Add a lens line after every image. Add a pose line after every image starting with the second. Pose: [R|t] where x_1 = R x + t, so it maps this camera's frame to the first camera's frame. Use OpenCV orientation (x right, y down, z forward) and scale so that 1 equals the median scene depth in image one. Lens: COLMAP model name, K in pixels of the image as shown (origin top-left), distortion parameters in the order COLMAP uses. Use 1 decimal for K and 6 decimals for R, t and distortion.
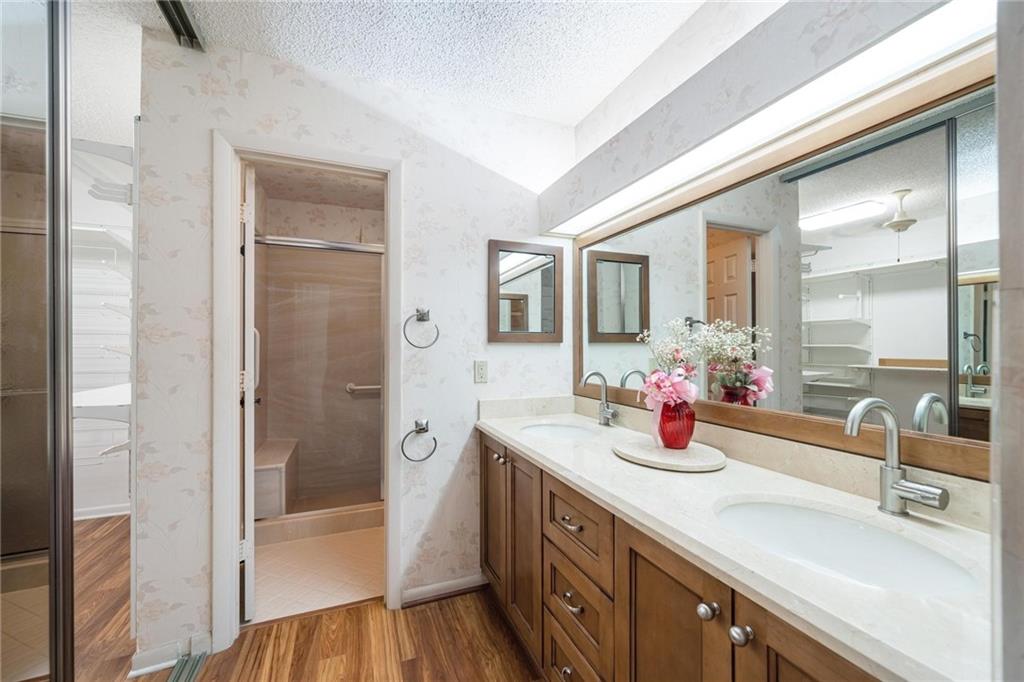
lens RADIAL K [[409.6, 0, 510.9], [0, 409.6, 337.5], [0, 0, 1]] dist [0.000499, 0.000073]
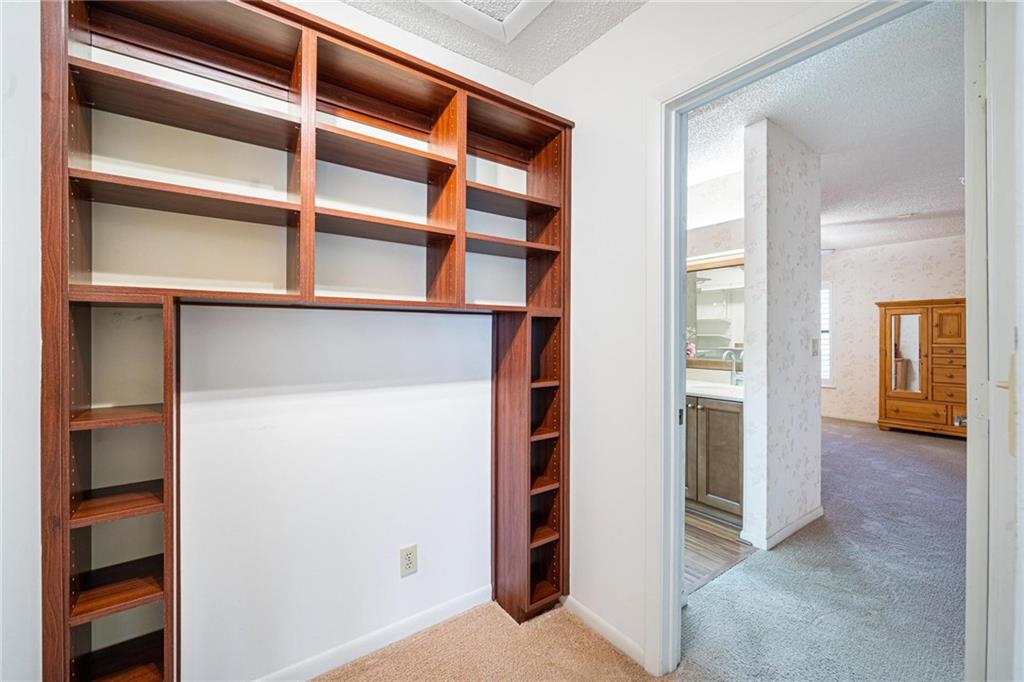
lens RADIAL K [[409.6, 0, 510.9], [0, 409.6, 337.5], [0, 0, 1]] dist [0.000499, 0.000073]
pose [[0.974504, -0.009807, 0.224154, -0.997366], [0.005645, 0.999800, 0.019200, -0.018678], [-0.224297, -0.017445, 0.974365, -1.156107]]
